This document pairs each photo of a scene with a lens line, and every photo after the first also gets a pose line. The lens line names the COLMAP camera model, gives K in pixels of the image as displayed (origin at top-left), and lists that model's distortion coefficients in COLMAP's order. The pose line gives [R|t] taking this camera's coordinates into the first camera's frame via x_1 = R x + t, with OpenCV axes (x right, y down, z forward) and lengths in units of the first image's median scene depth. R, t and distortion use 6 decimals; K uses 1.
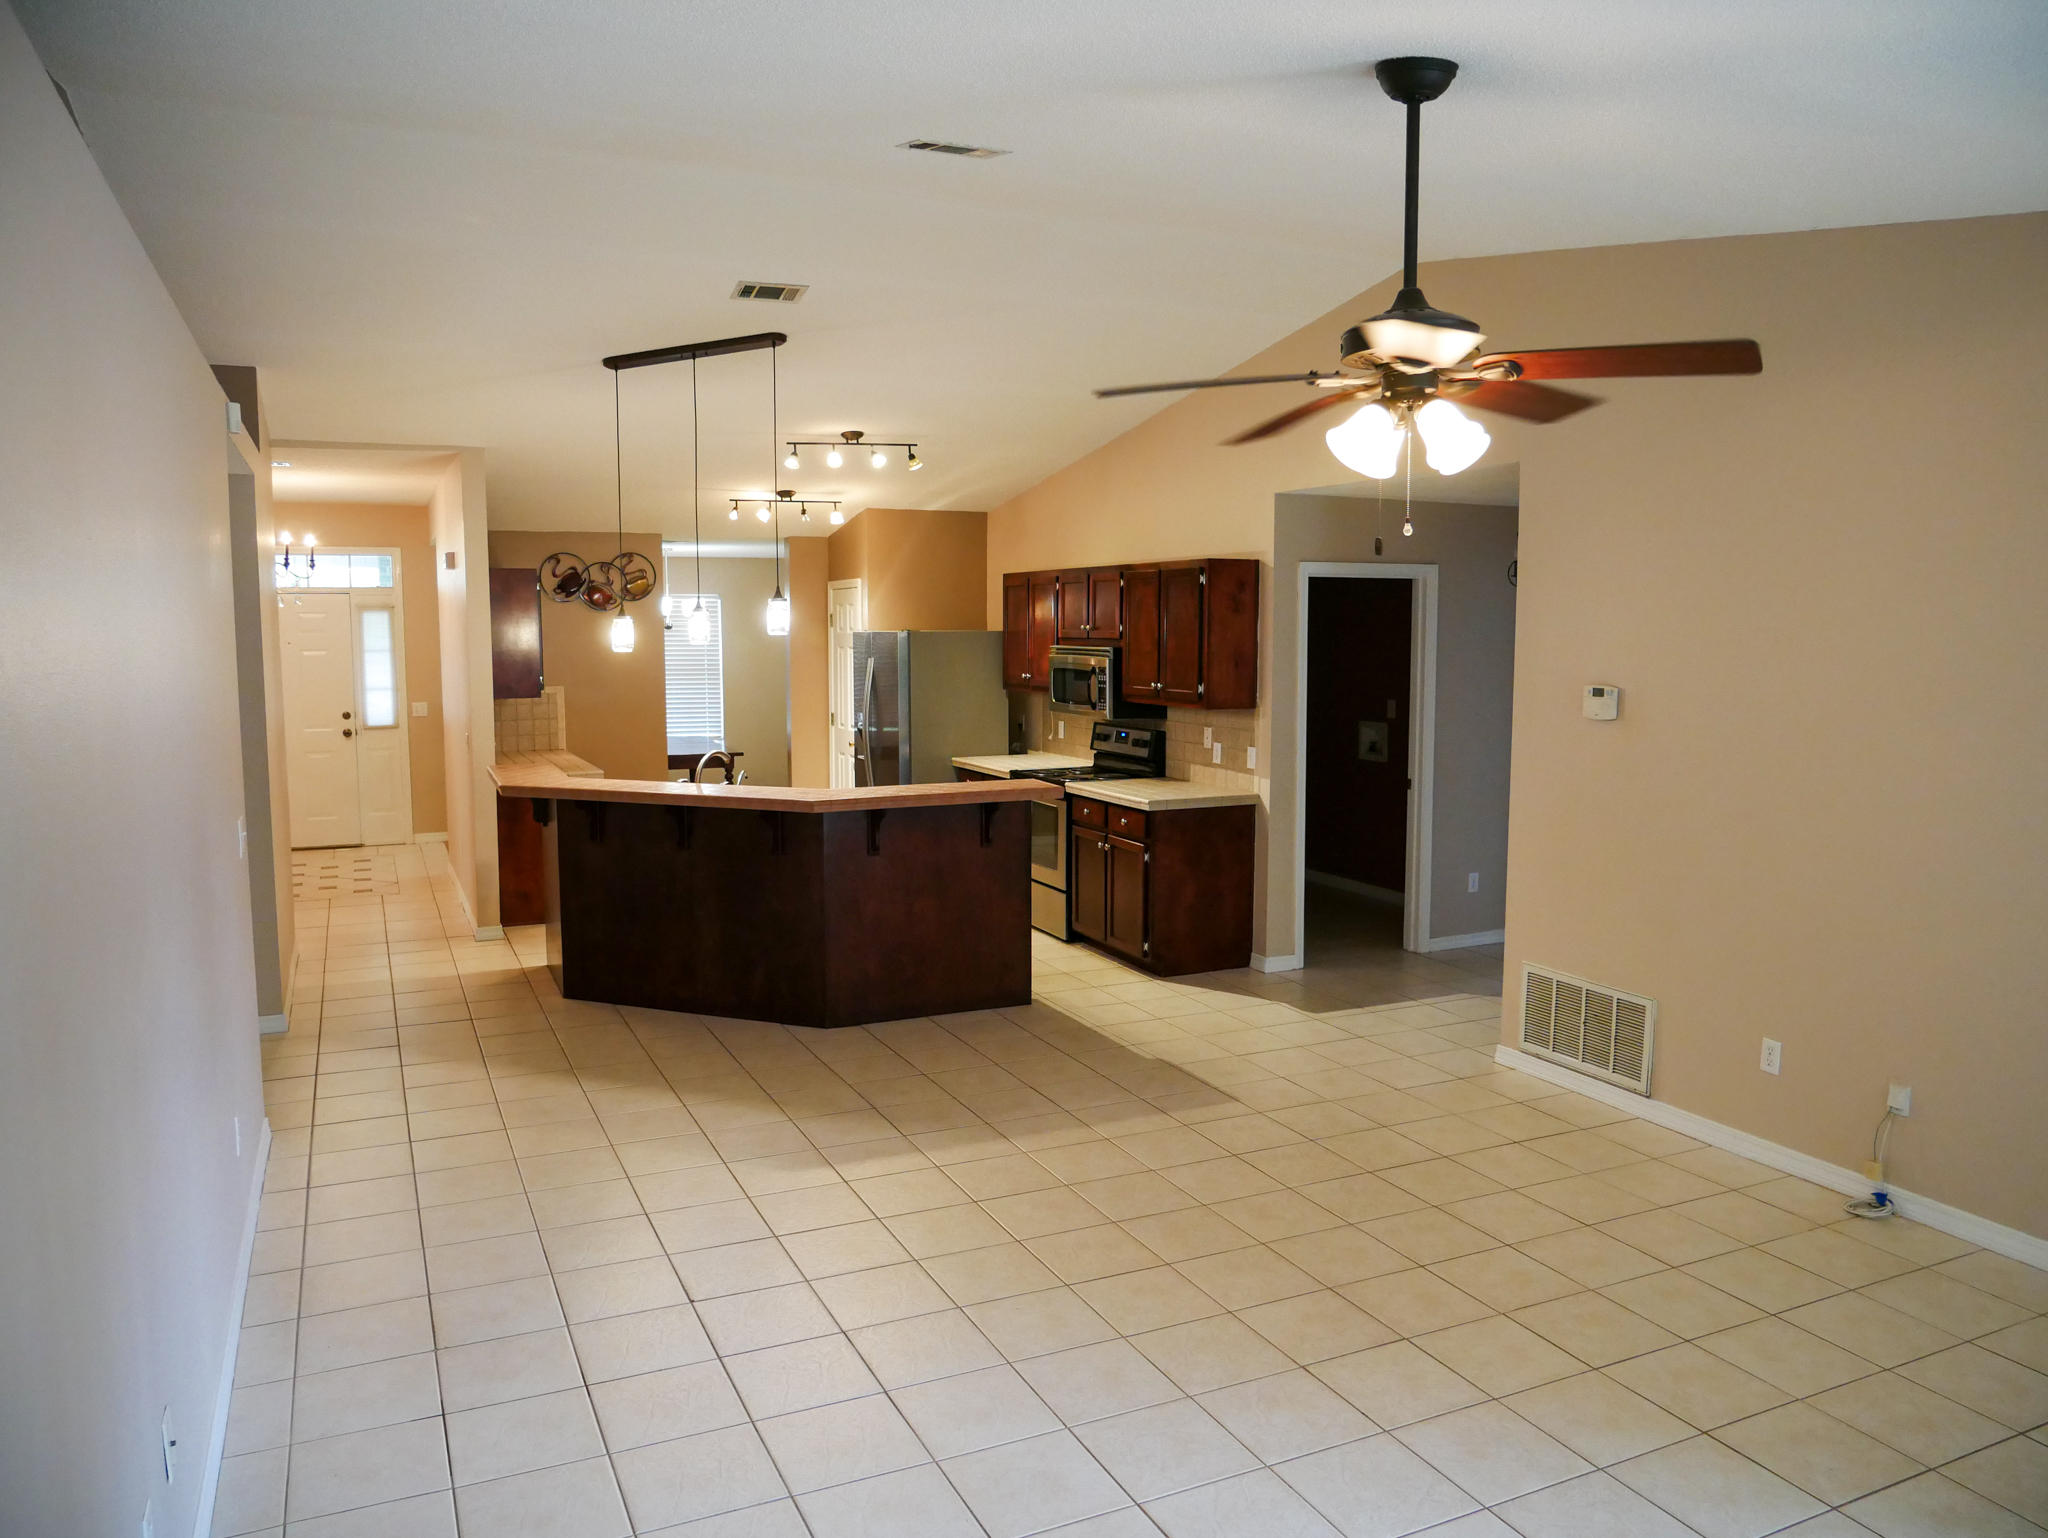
lens RADIAL K [[1450.6, 0, 1035.5], [0, 1450.6, 766.6], [0, 0, 1]] dist [-0.051816, 0.017790]
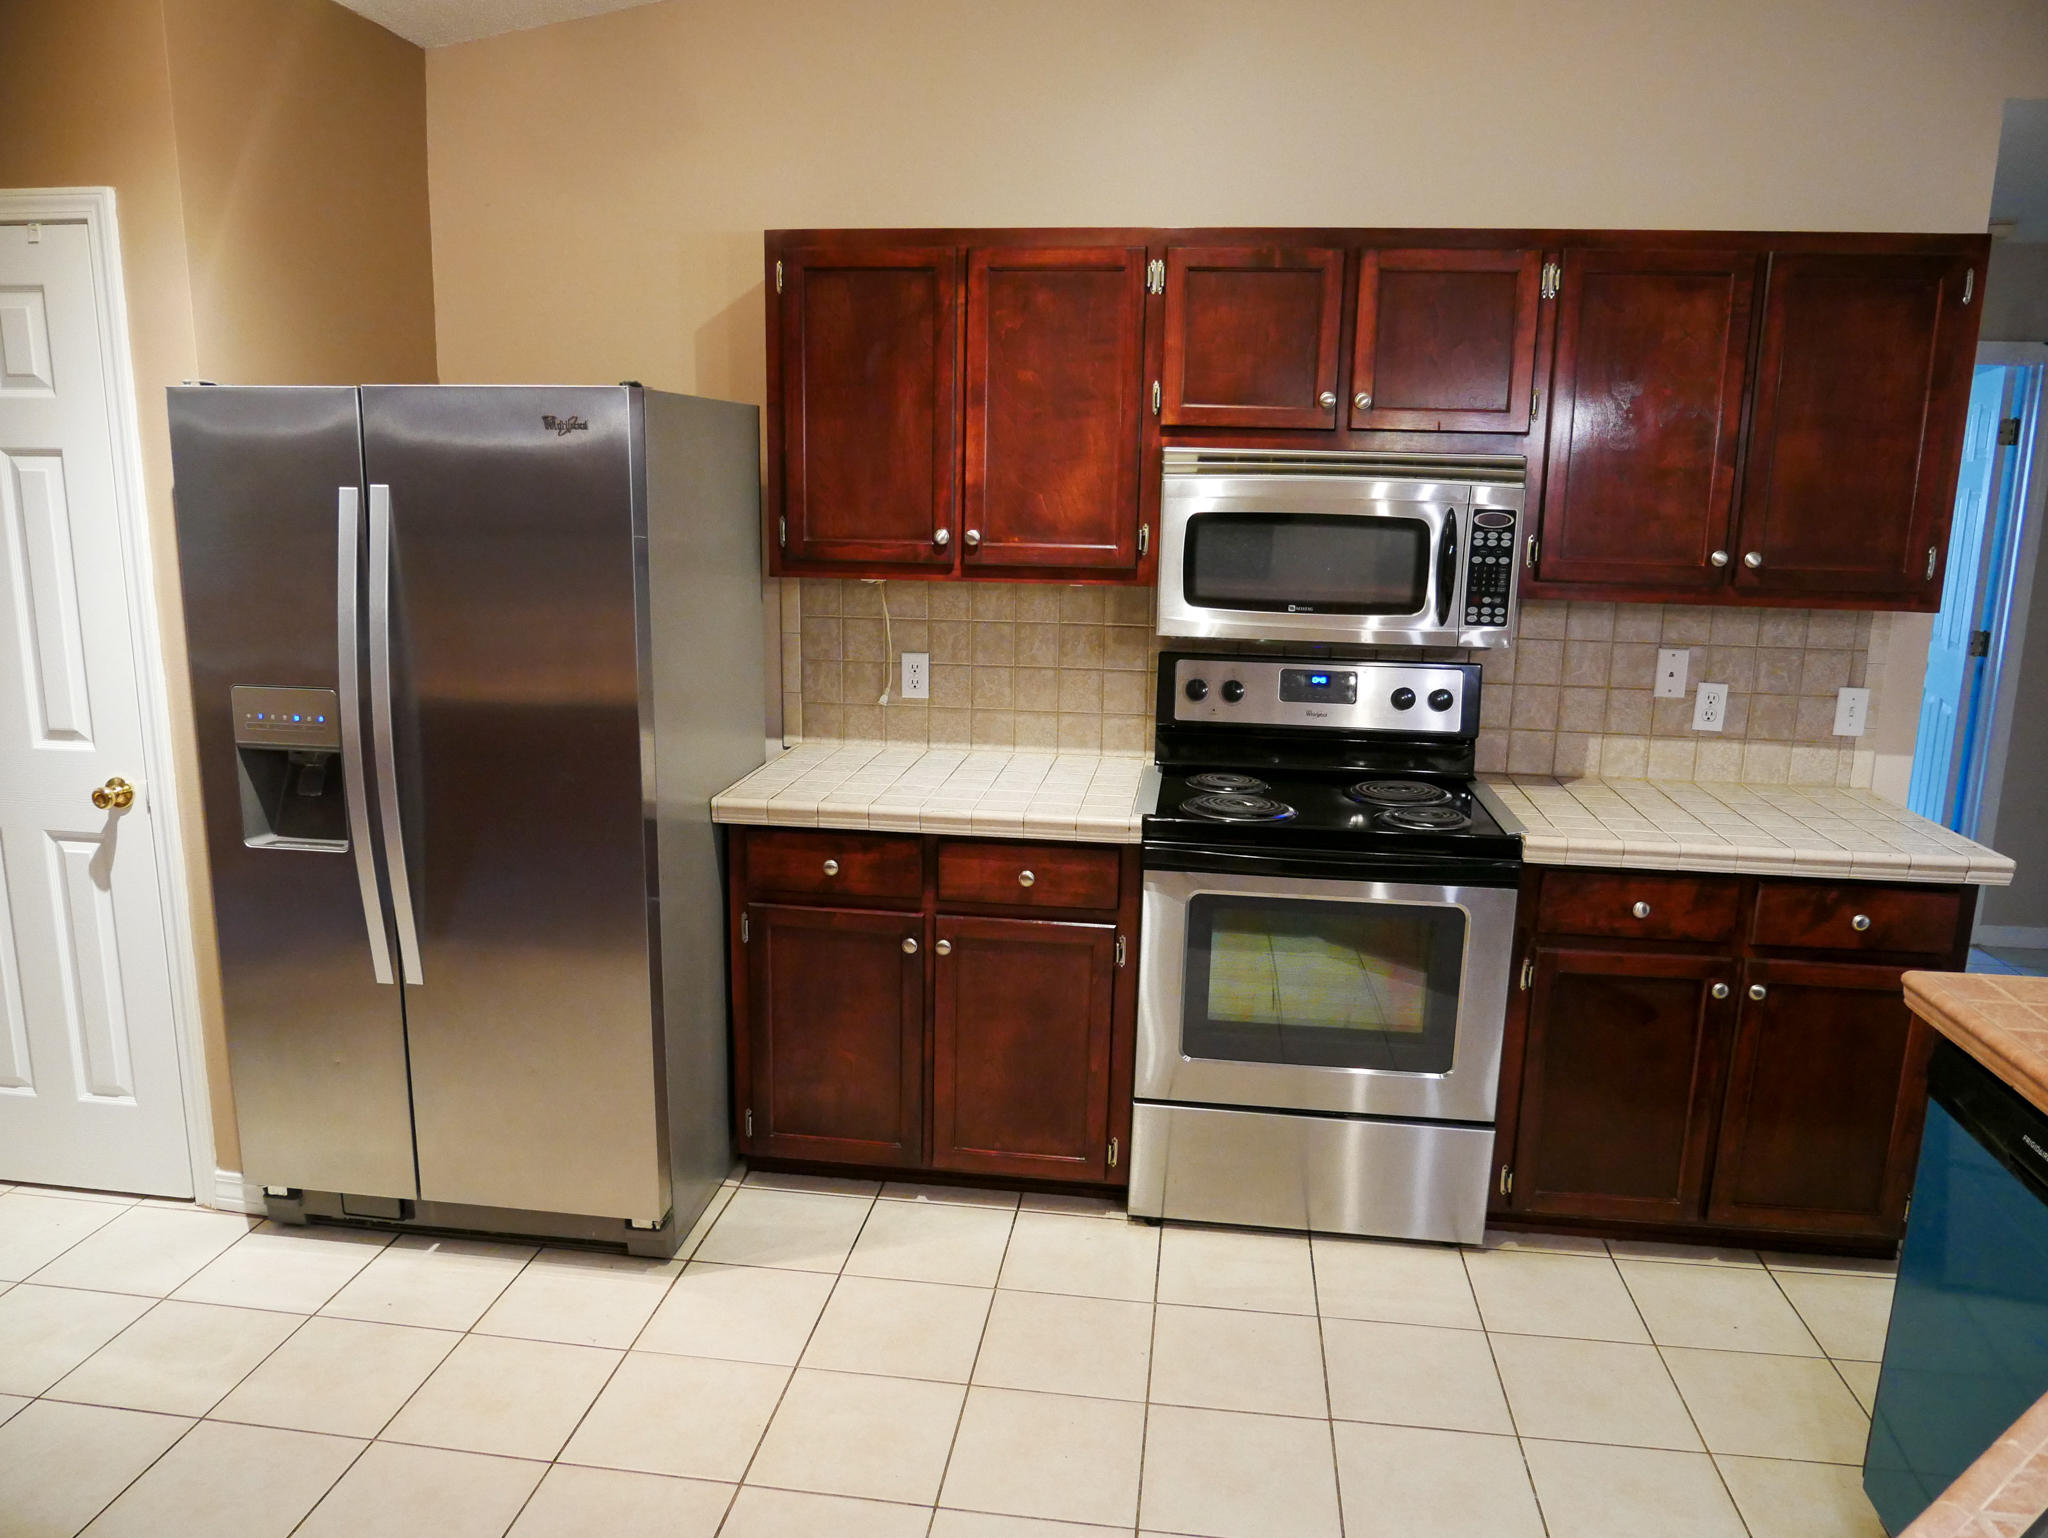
lens RADIAL K [[1450.6, 0, 1019.2], [0, 1450.6, 771.4], [0, 0, 1]] dist [-0.051816, 0.017790]
pose [[0.540753, -0.158935, 0.826030, -0.286319], [0.064763, 0.986940, 0.147499, -0.055762], [-0.838684, -0.026265, 0.543984, 0.774938]]
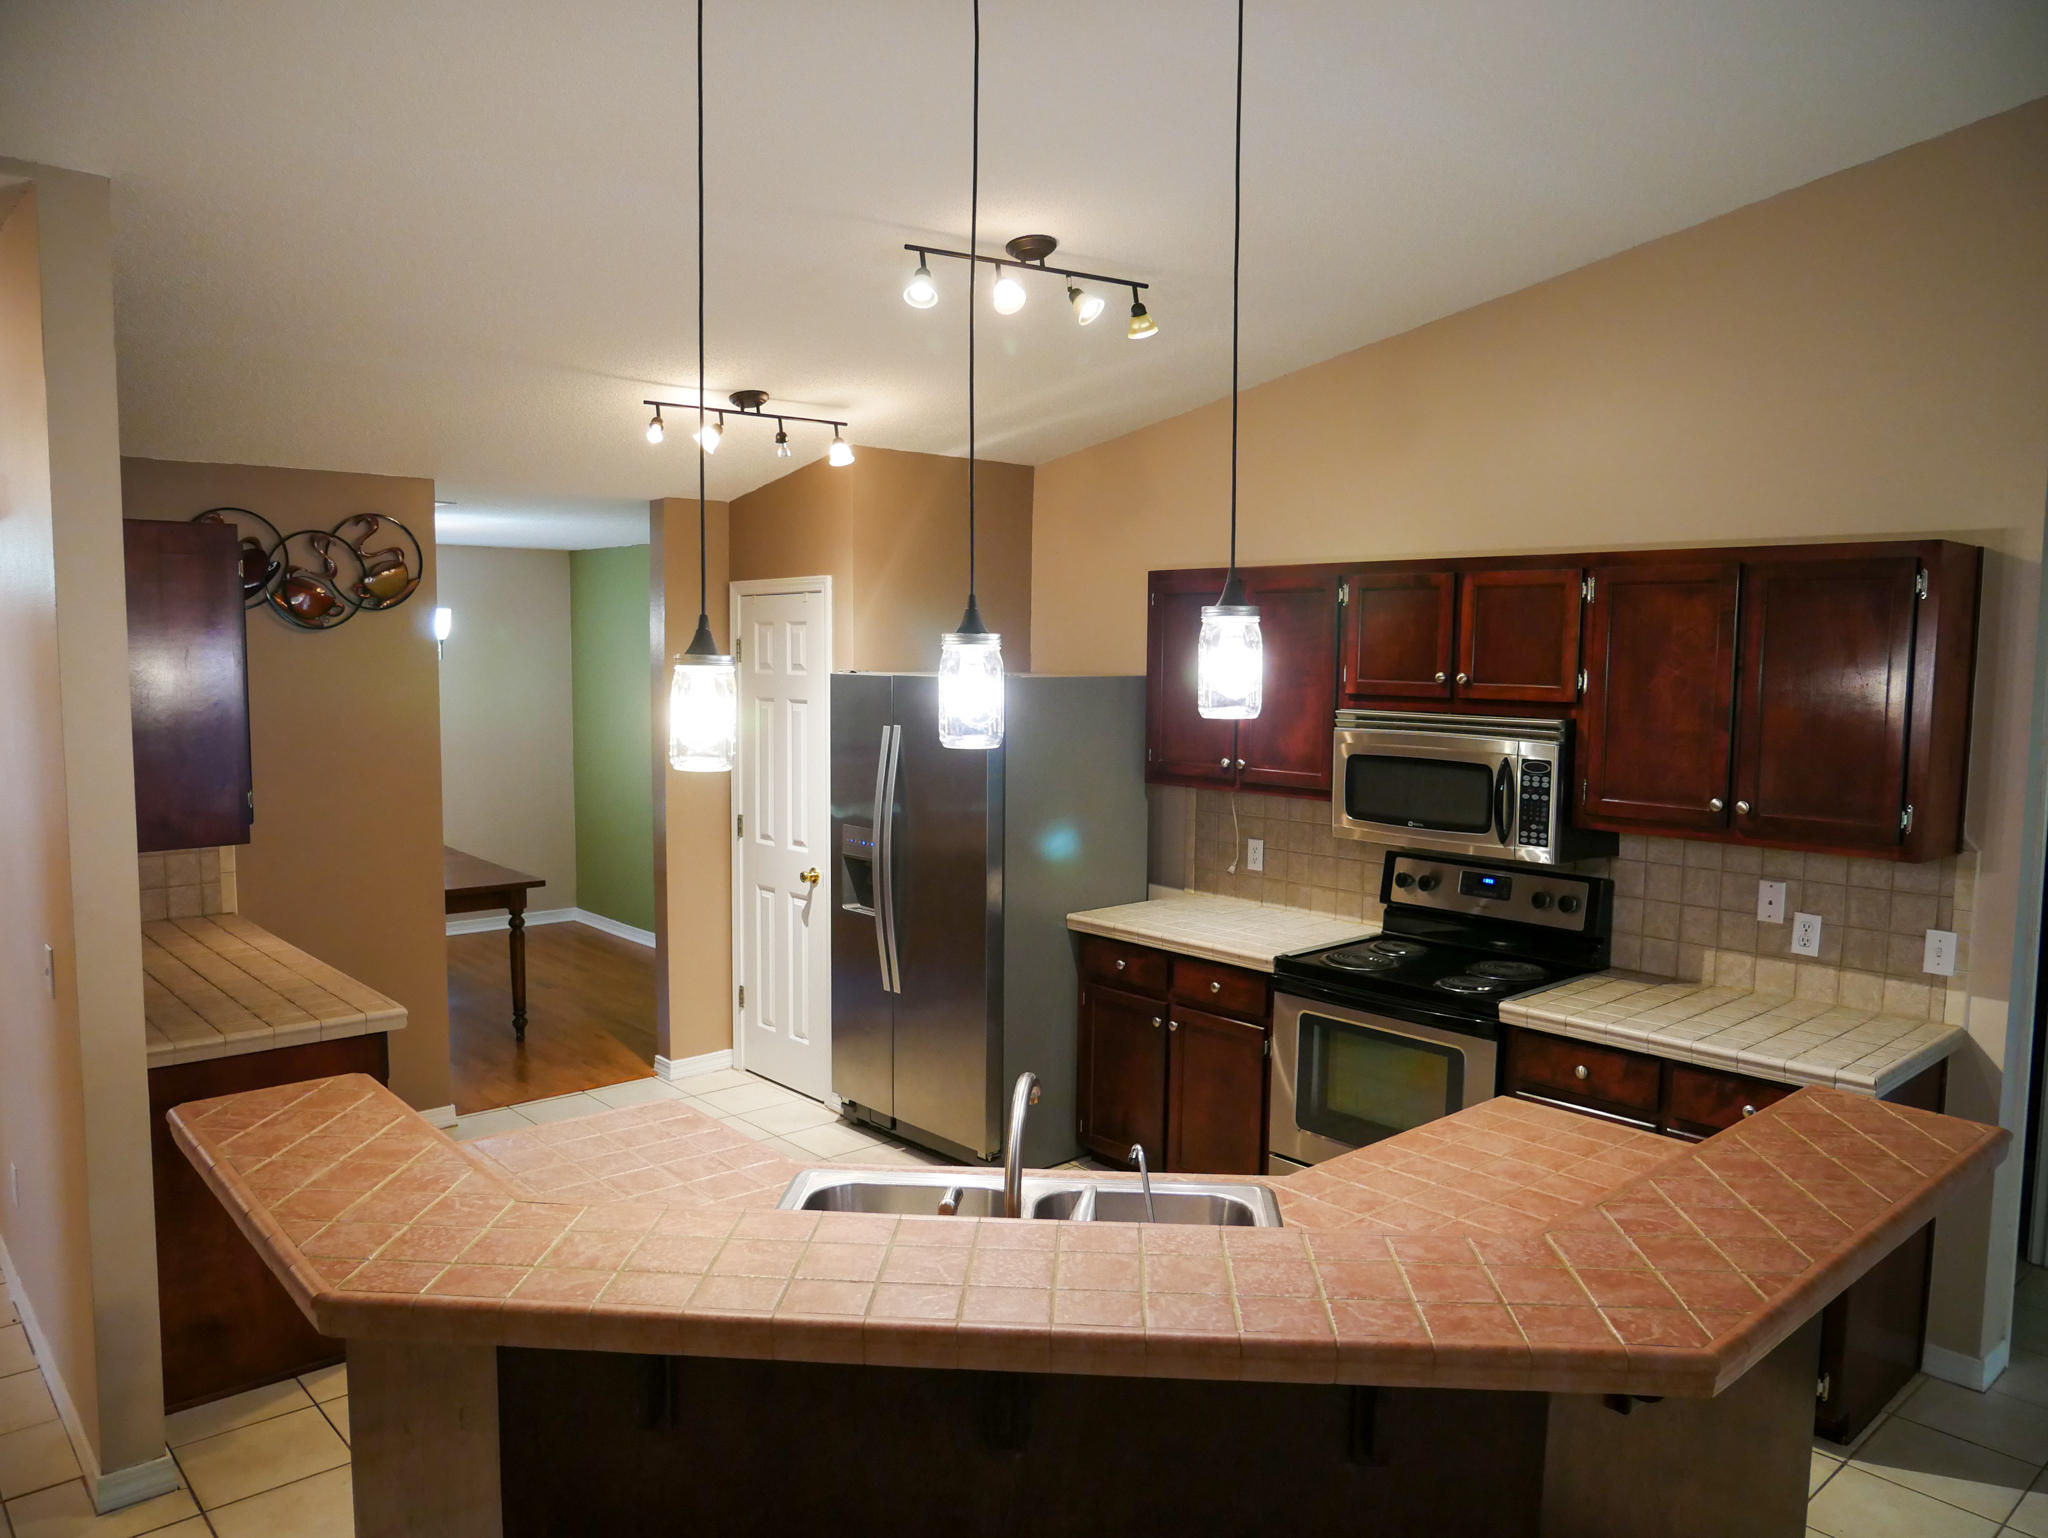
lens RADIAL K [[1450.6, 0, 1027.1], [0, 1450.6, 768.2], [0, 0, 1]] dist [-0.051816, 0.017790]
pose [[0.958069, -0.013757, 0.286207, -0.224167], [0.018040, 0.999761, -0.012331, -0.054033], [-0.285969, 0.016977, 0.958089, 0.498707]]
